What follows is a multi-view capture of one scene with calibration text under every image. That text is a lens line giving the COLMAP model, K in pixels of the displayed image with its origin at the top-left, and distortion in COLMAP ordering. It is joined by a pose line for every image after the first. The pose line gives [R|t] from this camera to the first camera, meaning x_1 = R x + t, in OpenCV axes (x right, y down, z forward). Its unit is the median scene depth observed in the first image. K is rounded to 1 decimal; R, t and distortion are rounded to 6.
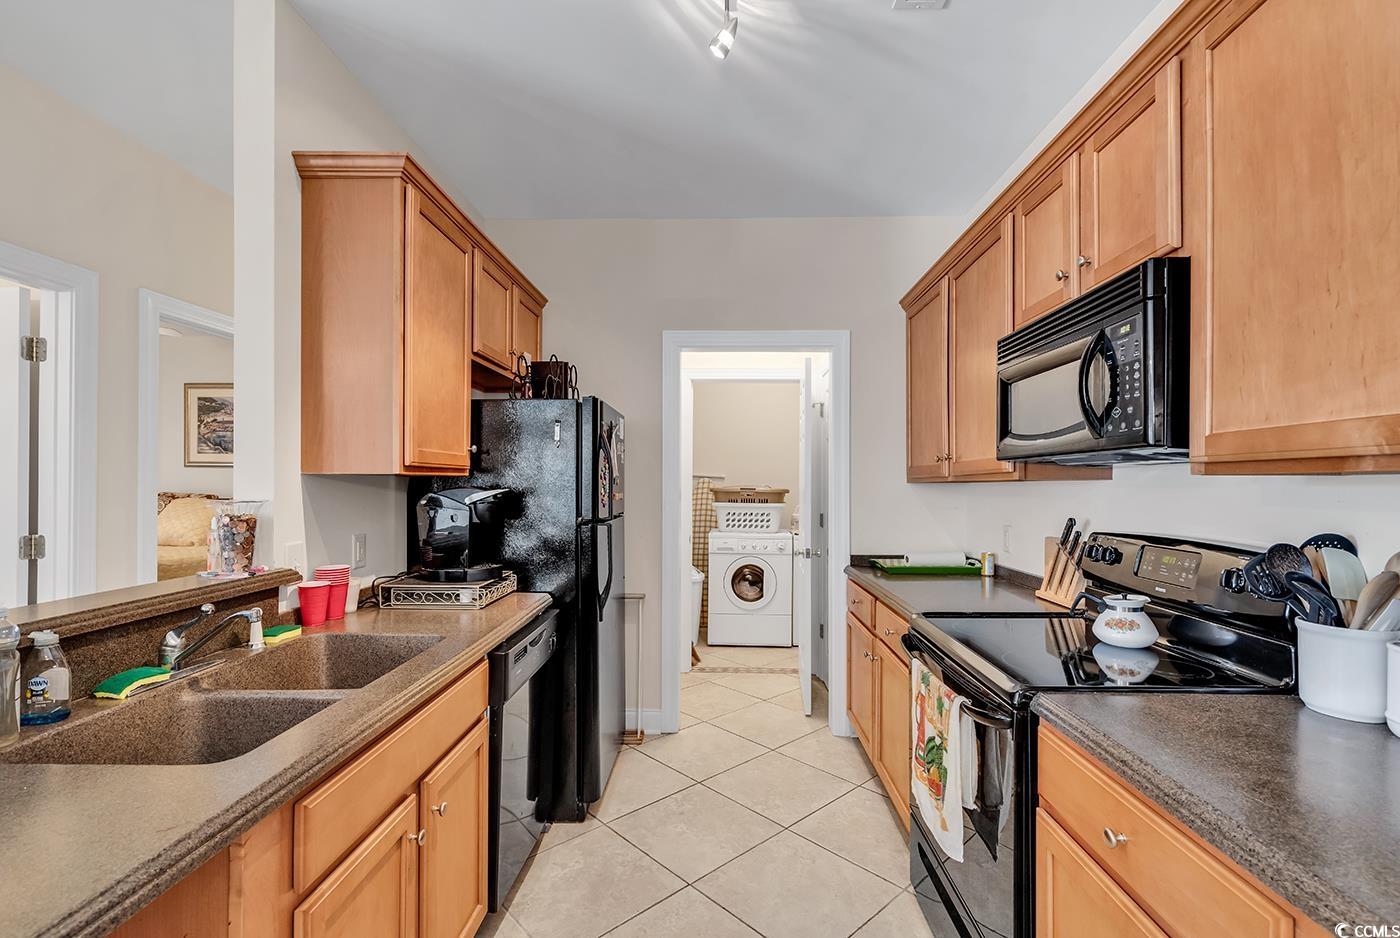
lens RADIAL K [[635.2, 0, 704.5], [0, 635.2, 475.5], [0, 0, 1]] dist [-0.000449, 0.000644]
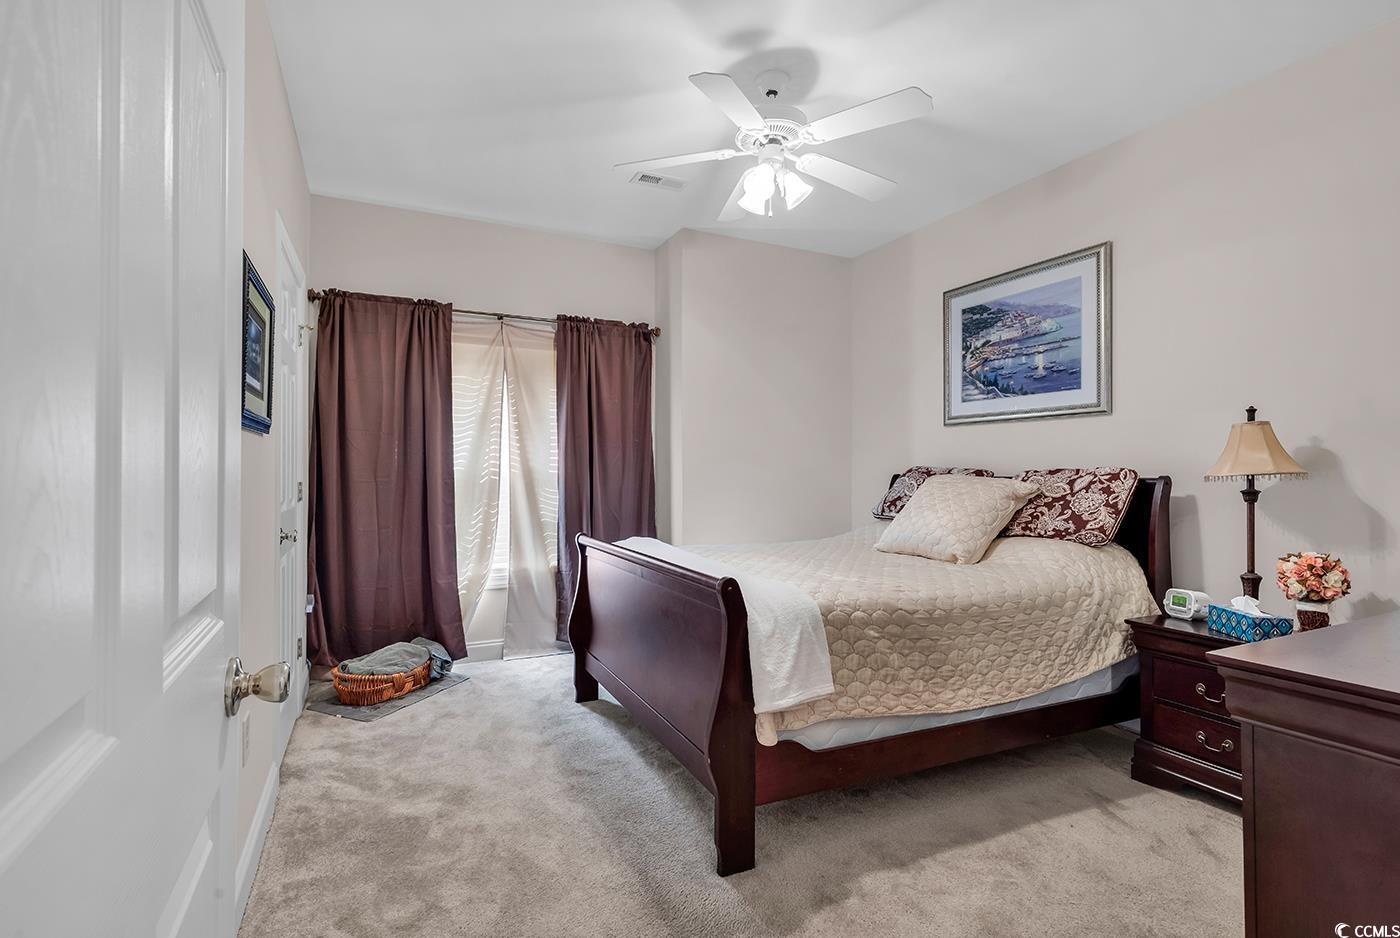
lens RADIAL K [[635.2, 0, 696.8], [0, 635.2, 467.7], [0, 0, 1]] dist [-0.000449, 0.000644]
pose [[0.483207, 0.004039, -0.875497, -0.389924], [0.002692, 0.999978, 0.006099, 0.023473], [0.875502, -0.005304, 0.483185, 0.485932]]
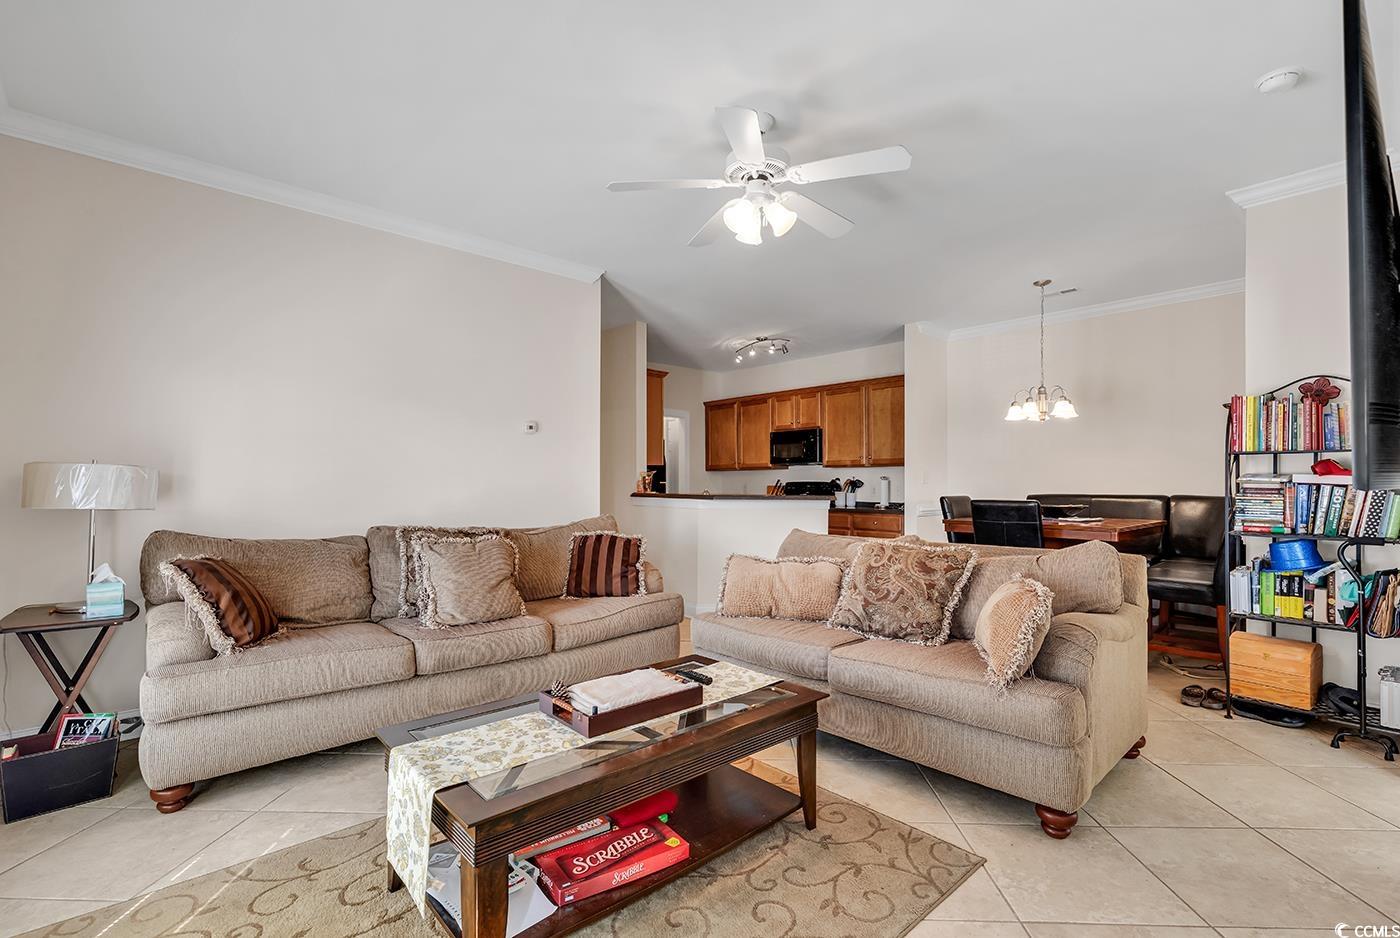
lens RADIAL K [[635.2, 0, 700.6], [0, 635.2, 472.9], [0, 0, 1]] dist [-0.000449, 0.000644]
pose [[0.729955, 0.015531, 0.683319, -2.866102], [-0.013112, 0.999876, -0.008719, 0.081616], [-0.683369, -0.002595, 0.730068, -1.758384]]
